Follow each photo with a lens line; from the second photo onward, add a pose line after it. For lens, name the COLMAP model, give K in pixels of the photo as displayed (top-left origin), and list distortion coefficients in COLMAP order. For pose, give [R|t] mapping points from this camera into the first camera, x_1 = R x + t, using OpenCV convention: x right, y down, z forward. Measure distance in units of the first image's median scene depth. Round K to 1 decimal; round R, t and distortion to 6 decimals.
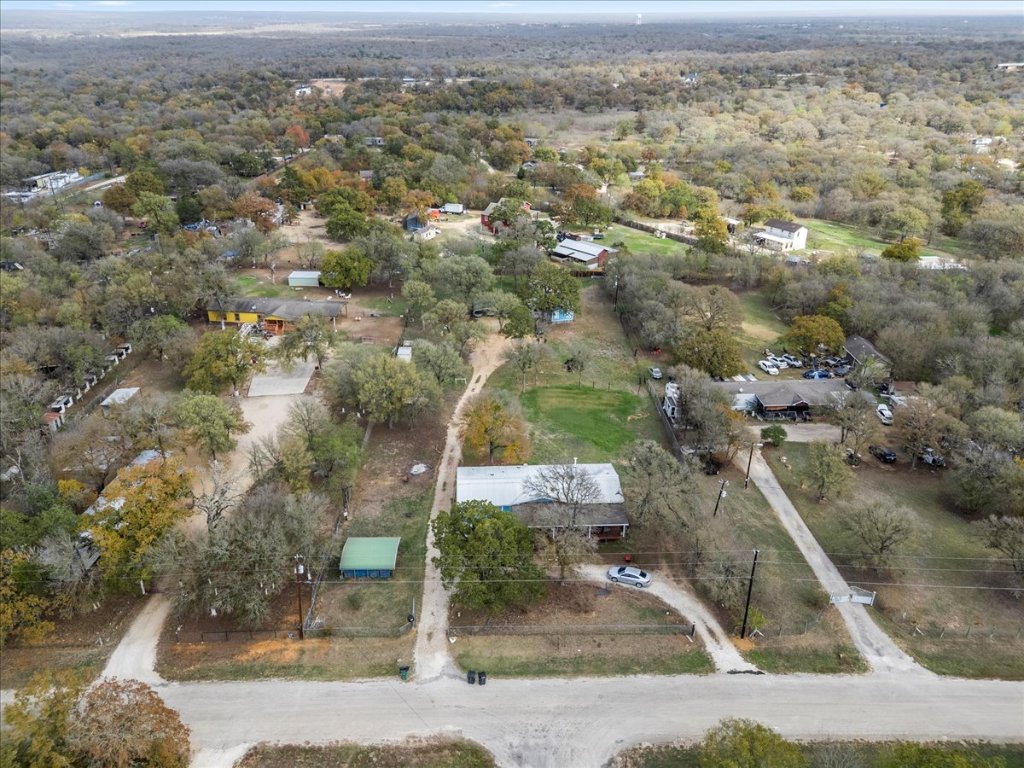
lens RADIAL K [[749.7, 0, 512.0], [0, 749.7, 384.0], [0, 0, 1]] dist [0.031115, 0.001797]
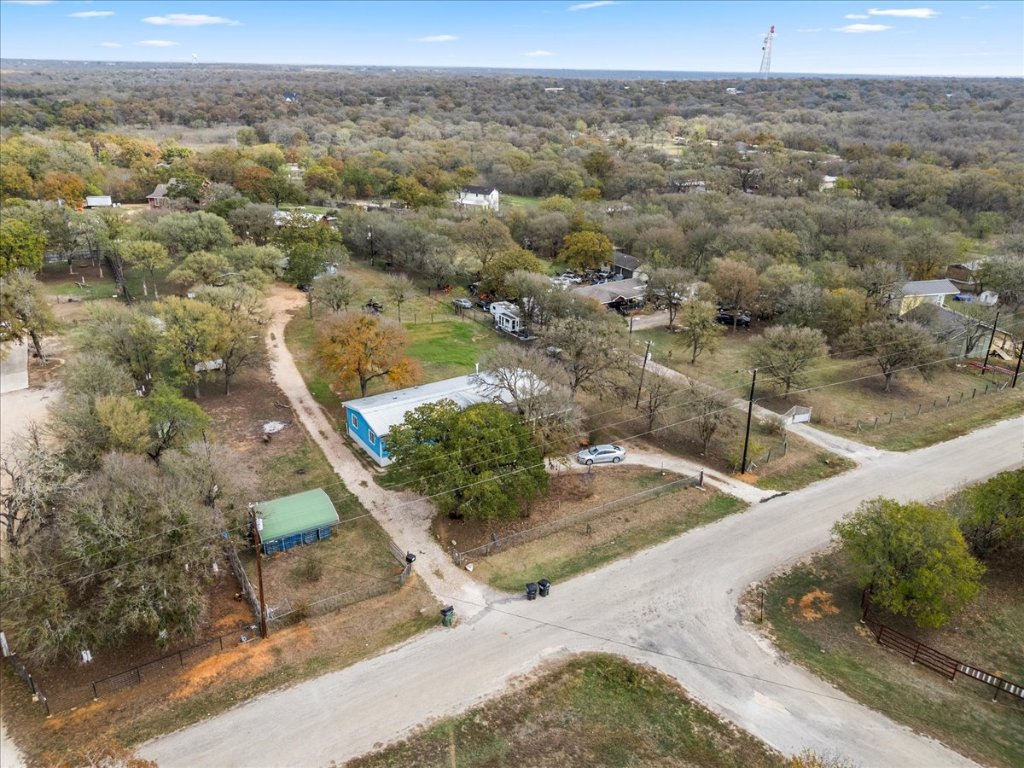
lens RADIAL K [[738.6, 0, 528.4], [0, 738.6, 382.4], [0, 0, 1]] dist [0.060166, -0.057830]
pose [[0.865446, -0.189325, 0.463852, -0.346416], [0.204582, 0.978688, 0.017754, 0.156643], [-0.457328, 0.079530, 0.885735, 0.294794]]
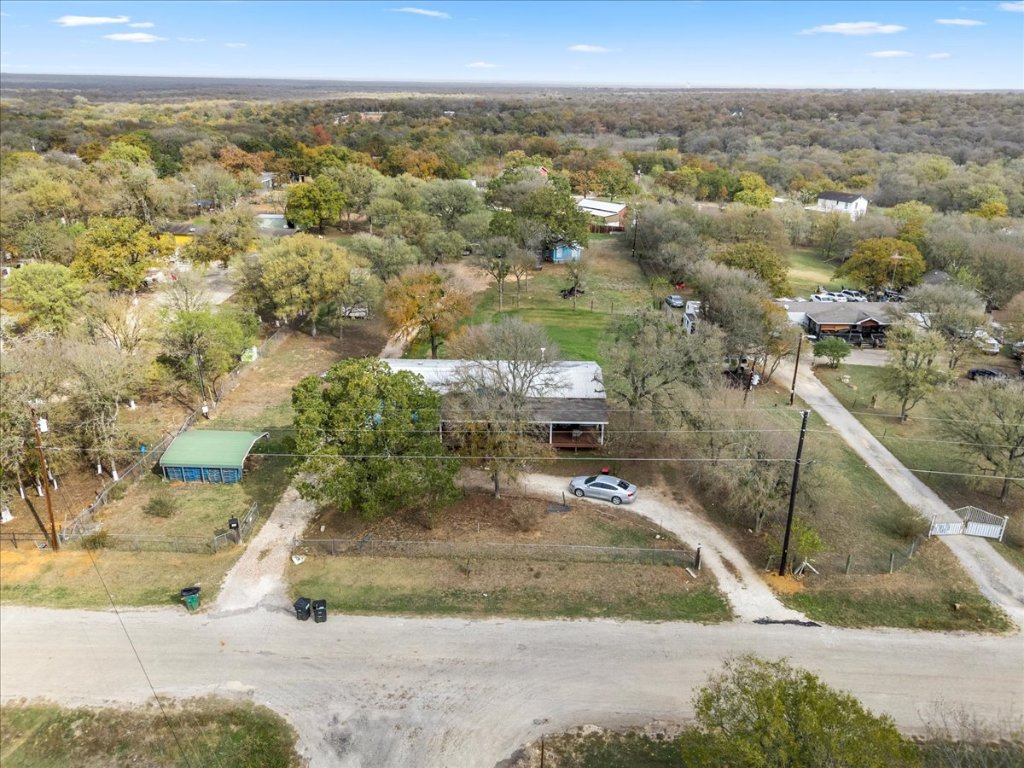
lens RADIAL K [[757.3, 0, 512.0], [0, 757.3, 384.0], [0, 0, 1]] dist [0.064639, -0.060332]
pose [[0.998304, 0.023100, -0.053440, 0.125593], [-0.026316, 0.997834, -0.060290, 0.234507], [0.051932, 0.061595, 0.996749, 0.391258]]
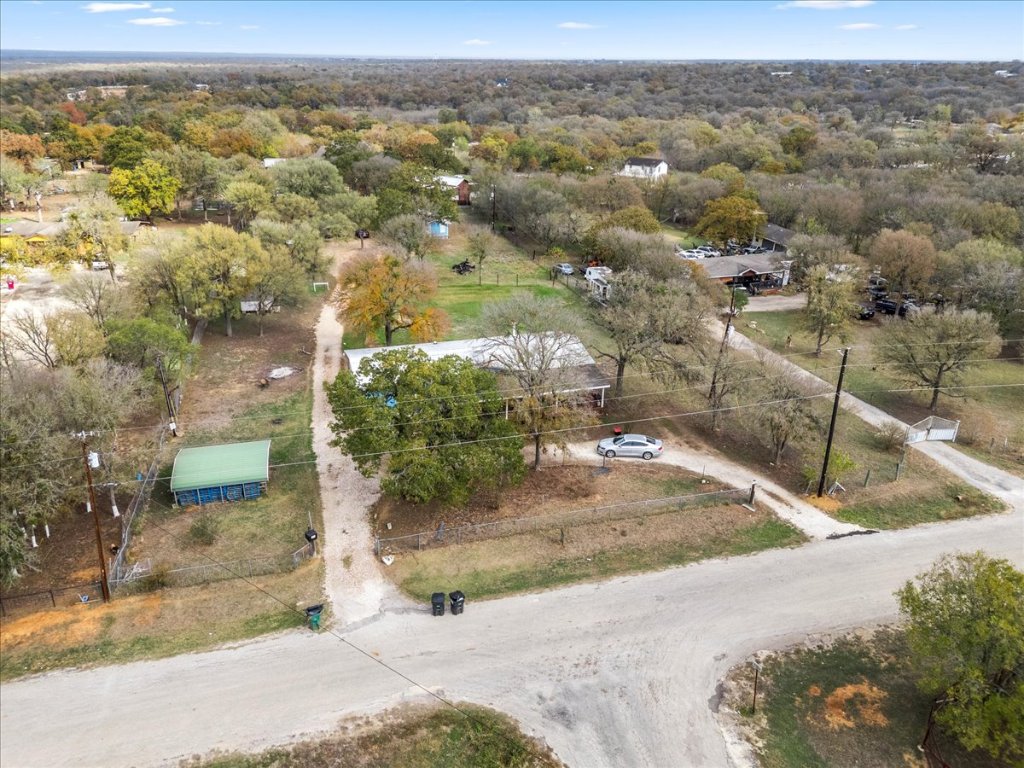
lens RADIAL K [[757.3, 0, 512.0], [0, 757.3, 384.0], [0, 0, 1]] dist [0.064639, -0.060332]
pose [[0.972112, -0.095433, 0.214221, -0.100528], [0.101586, 0.994666, -0.017875, 0.226444], [-0.211373, 0.039139, 0.976622, 0.397048]]
